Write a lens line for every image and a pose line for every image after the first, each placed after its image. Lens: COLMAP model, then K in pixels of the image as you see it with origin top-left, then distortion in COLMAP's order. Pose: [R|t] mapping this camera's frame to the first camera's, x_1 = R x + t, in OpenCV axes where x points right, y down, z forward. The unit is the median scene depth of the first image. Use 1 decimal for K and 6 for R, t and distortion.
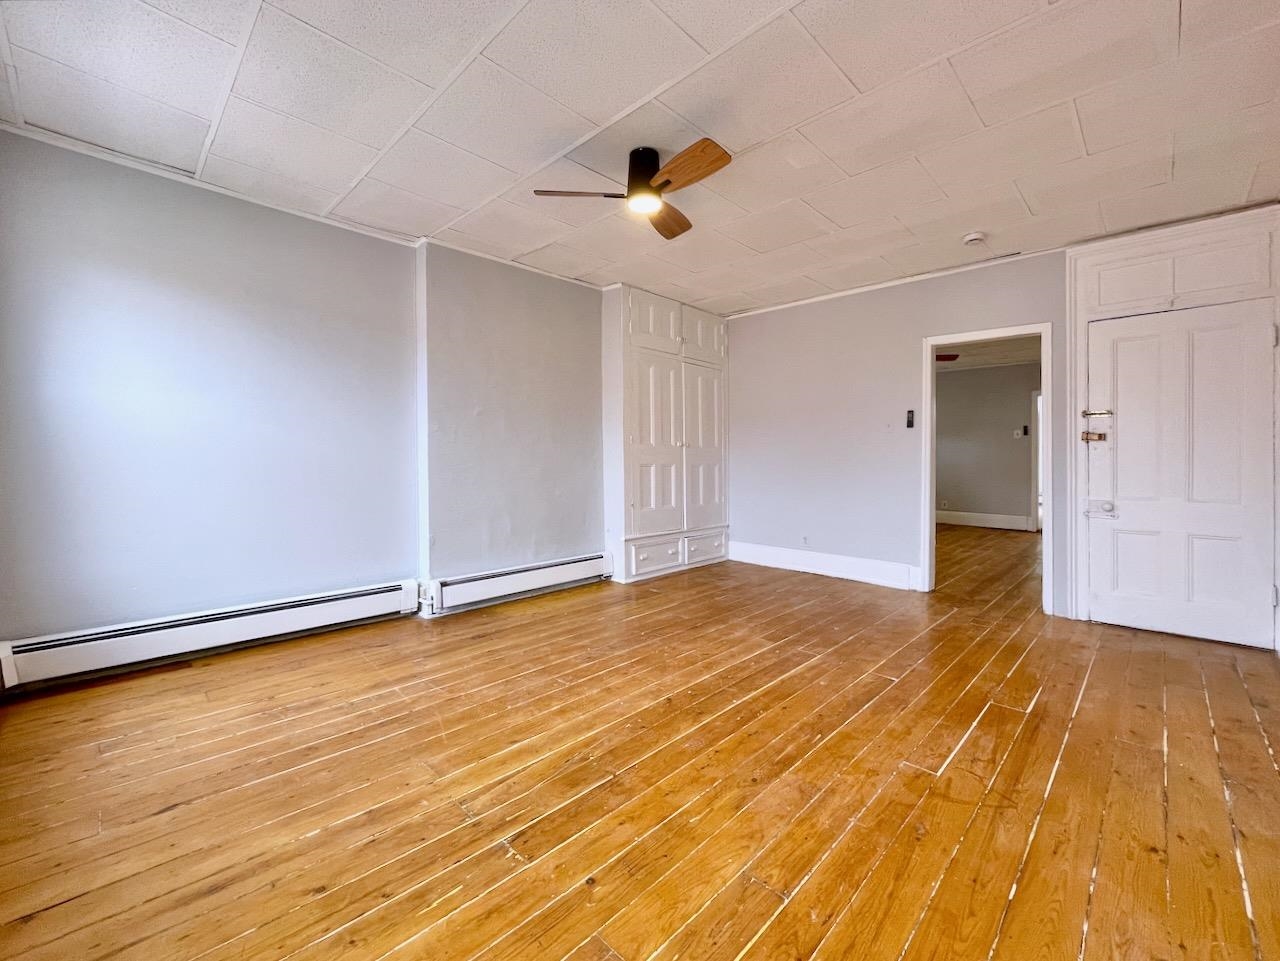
lens RADIAL K [[527.3, 0, 636.3], [0, 527.3, 484.2], [0, 0, 1]] dist [-0.002928, 0.000125]
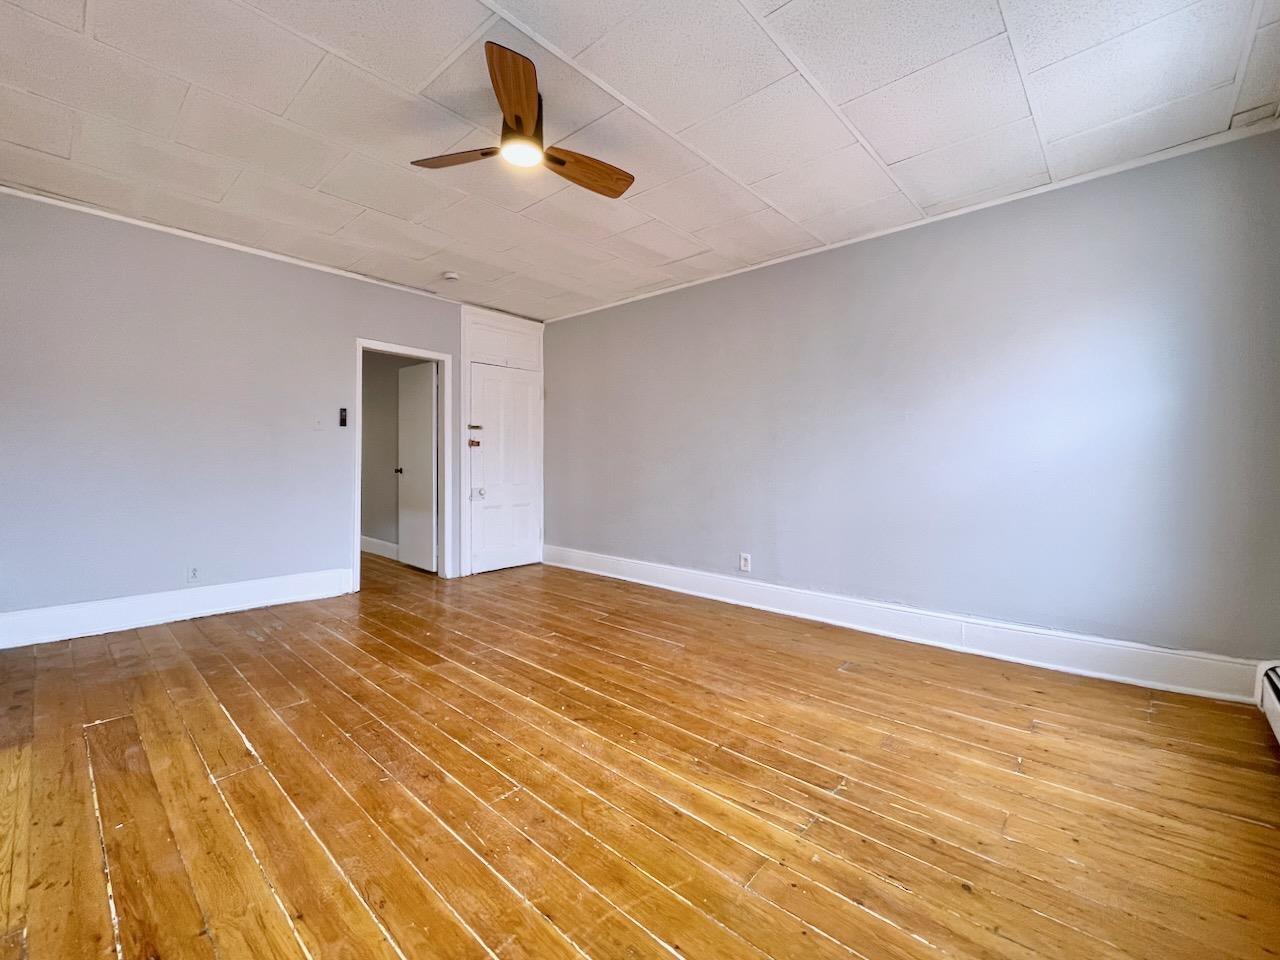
lens RADIAL K [[539.7, 0, 641.0], [0, 539.7, 471.9], [0, 0, 1]] dist [-0.001632, 0.000186]
pose [[-0.038921, -0.024878, 0.998933, -0.901081], [0.040796, 0.998817, 0.026464, -0.051272], [-0.998409, 0.041783, -0.037860, 0.920009]]
